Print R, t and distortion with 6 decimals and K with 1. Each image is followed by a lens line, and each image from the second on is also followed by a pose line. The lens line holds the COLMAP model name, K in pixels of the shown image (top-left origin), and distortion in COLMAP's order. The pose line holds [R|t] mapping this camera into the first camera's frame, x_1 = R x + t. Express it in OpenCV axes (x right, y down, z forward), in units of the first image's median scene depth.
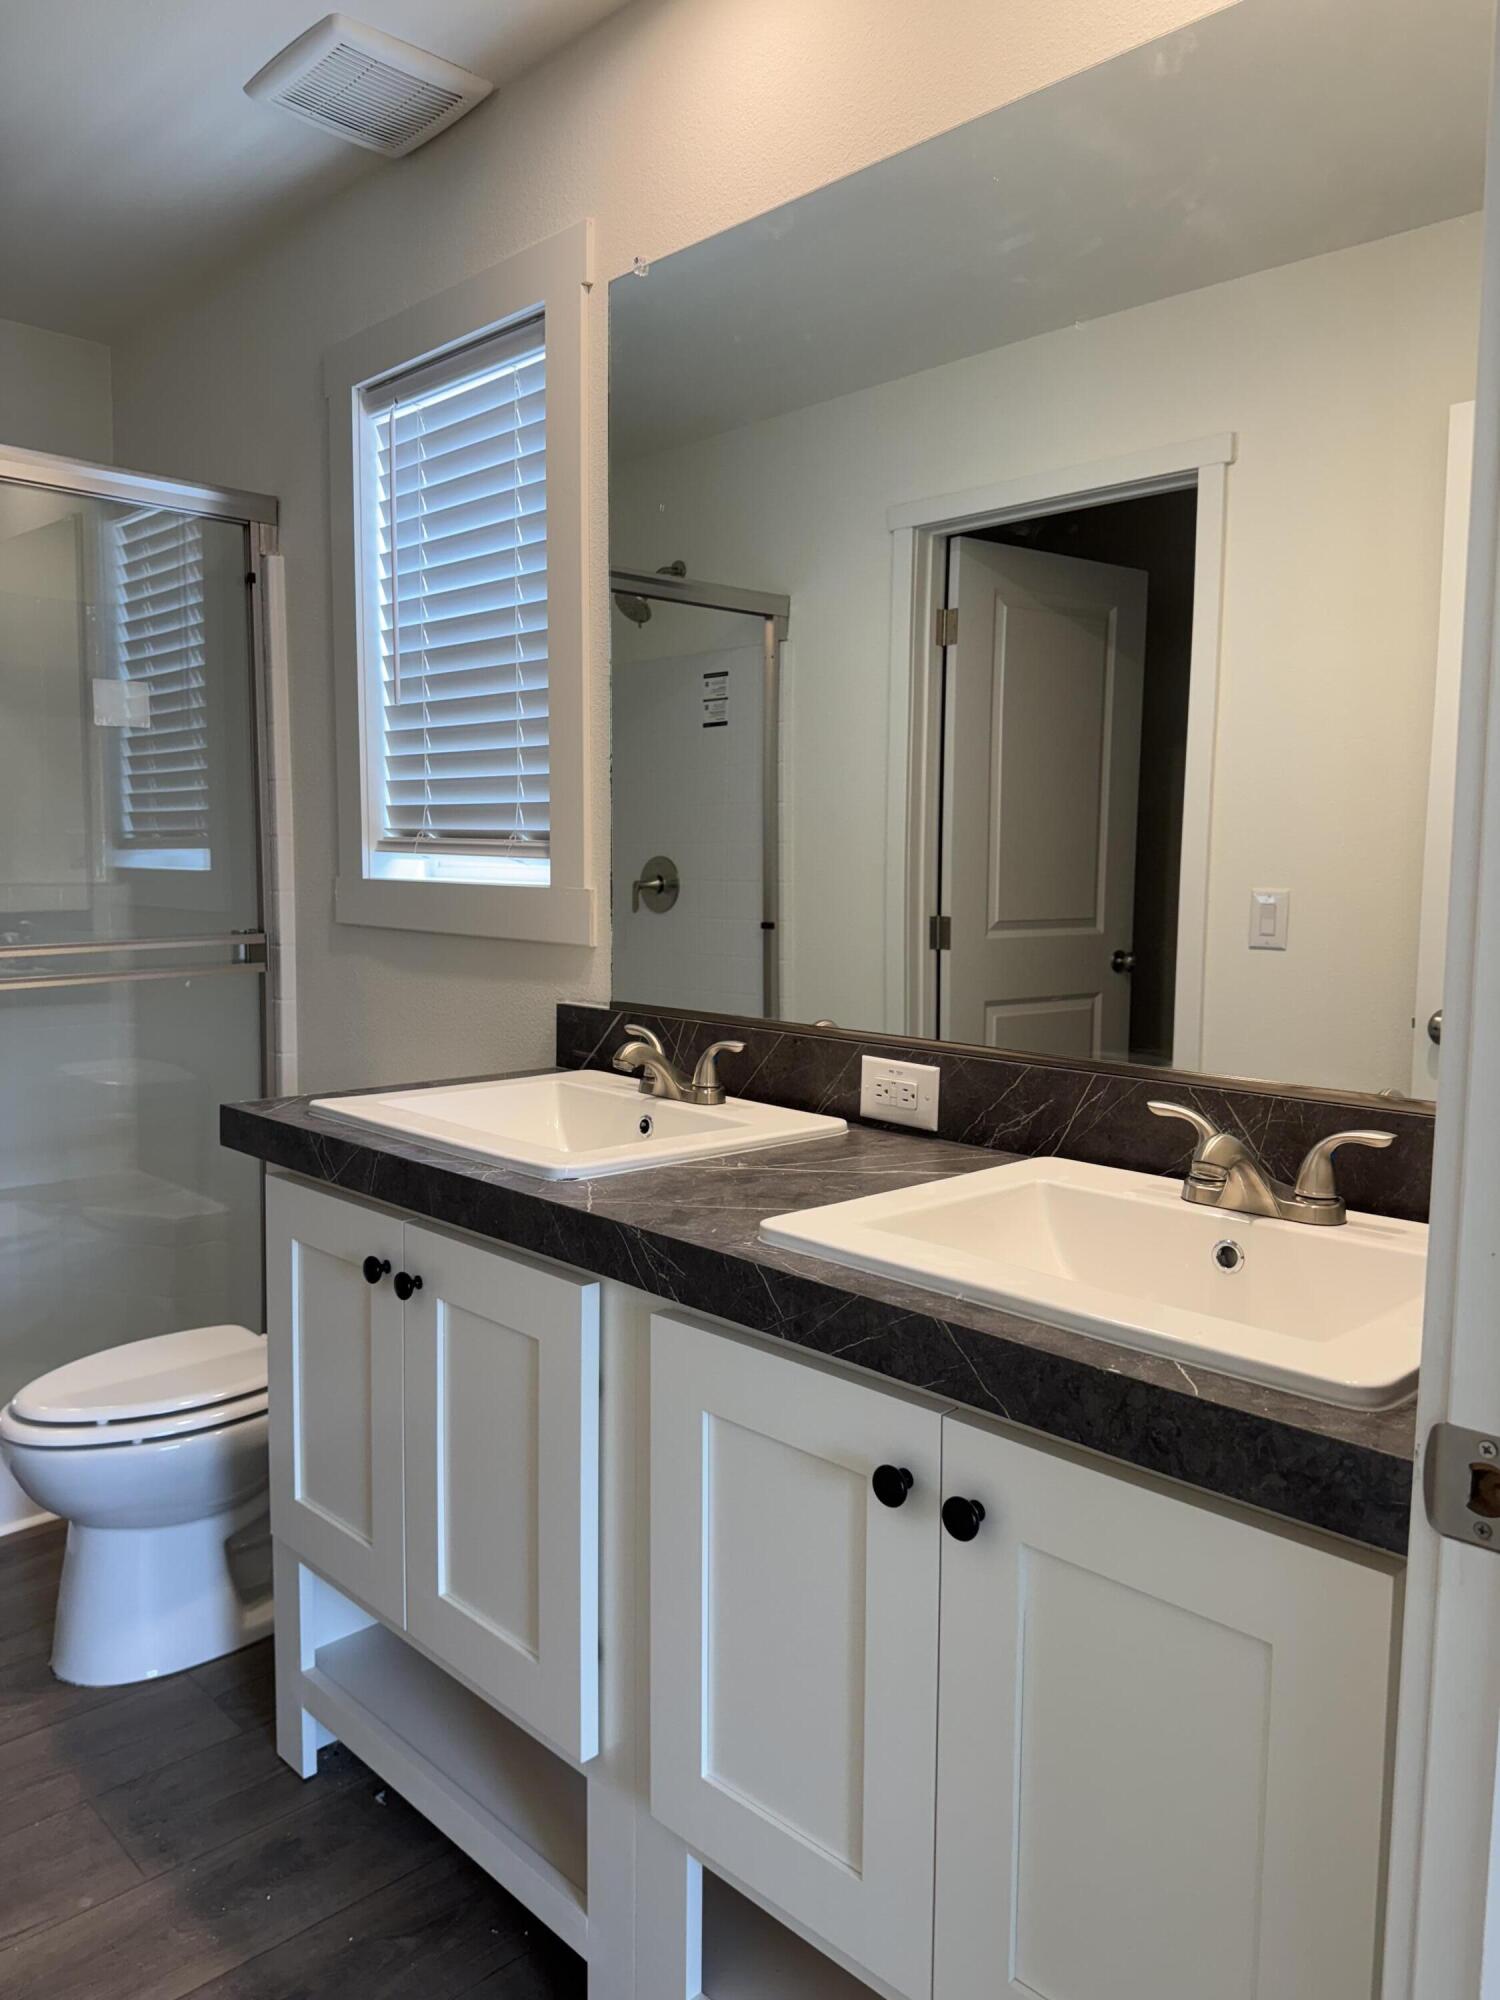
lens RADIAL K [[1407.0, 0, 750.0], [0, 1407.0, 1000.0], [0, 0, 1]] dist [0.072381, -0.081026]
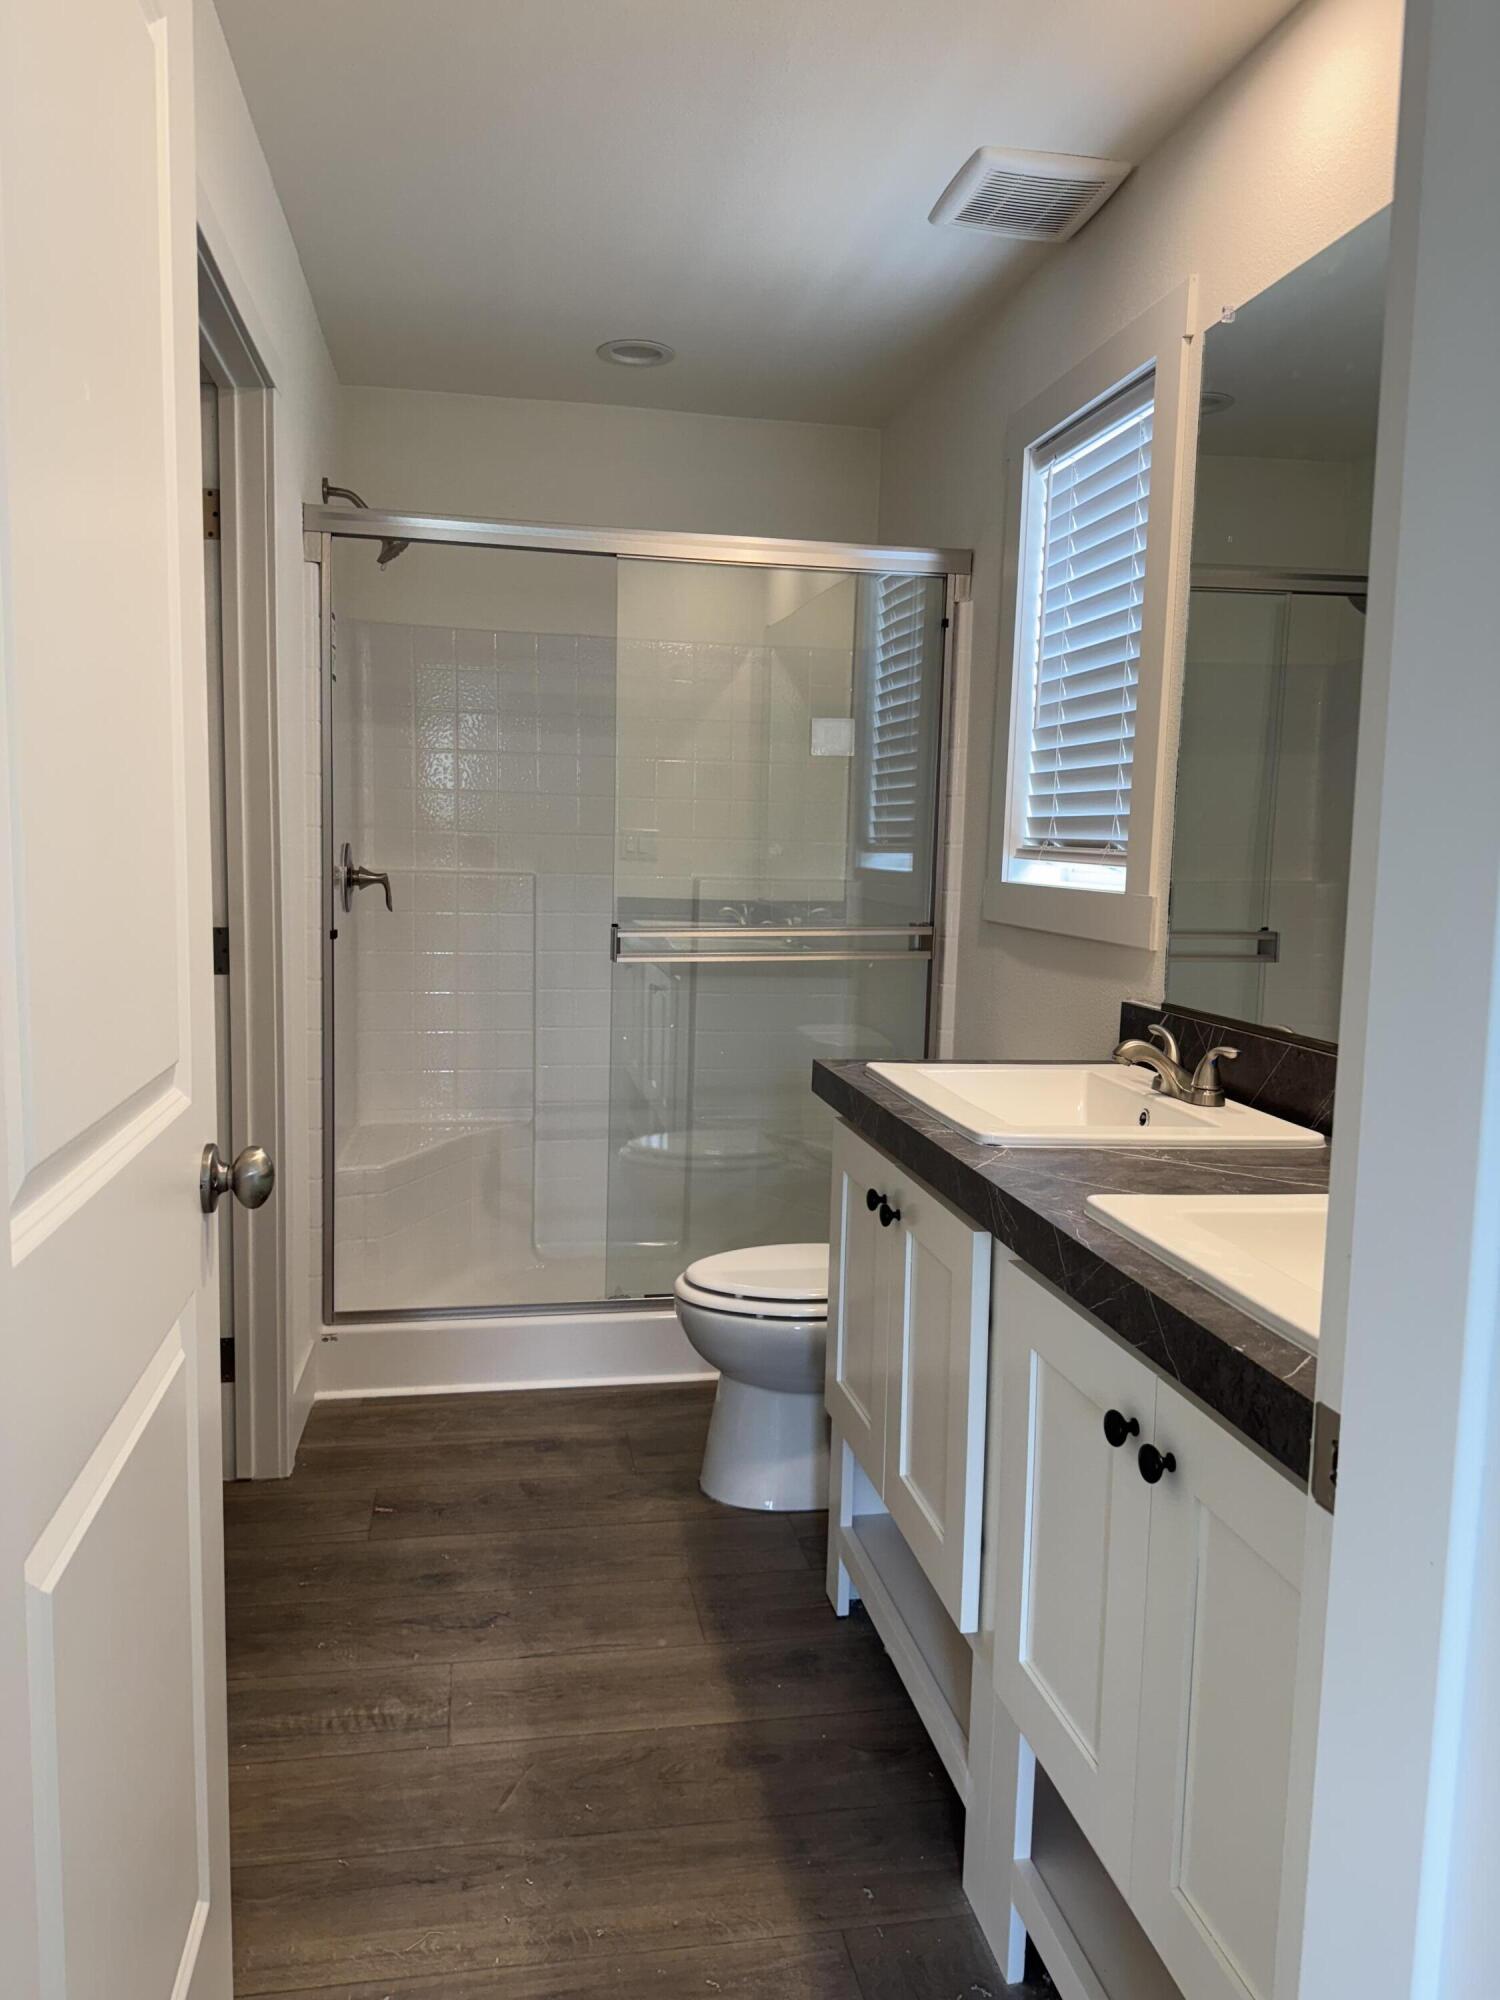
lens RADIAL K [[1397.5, 0, 750.1], [0, 1397.5, 991.9], [0, 0, 1]] dist [0.094156, -0.127775]
pose [[0.836115, 0.069720, -0.544106, 0.226933], [-0.070989, 0.997302, 0.018704, -0.005712], [0.543942, 0.022986, 0.838808, -0.066600]]
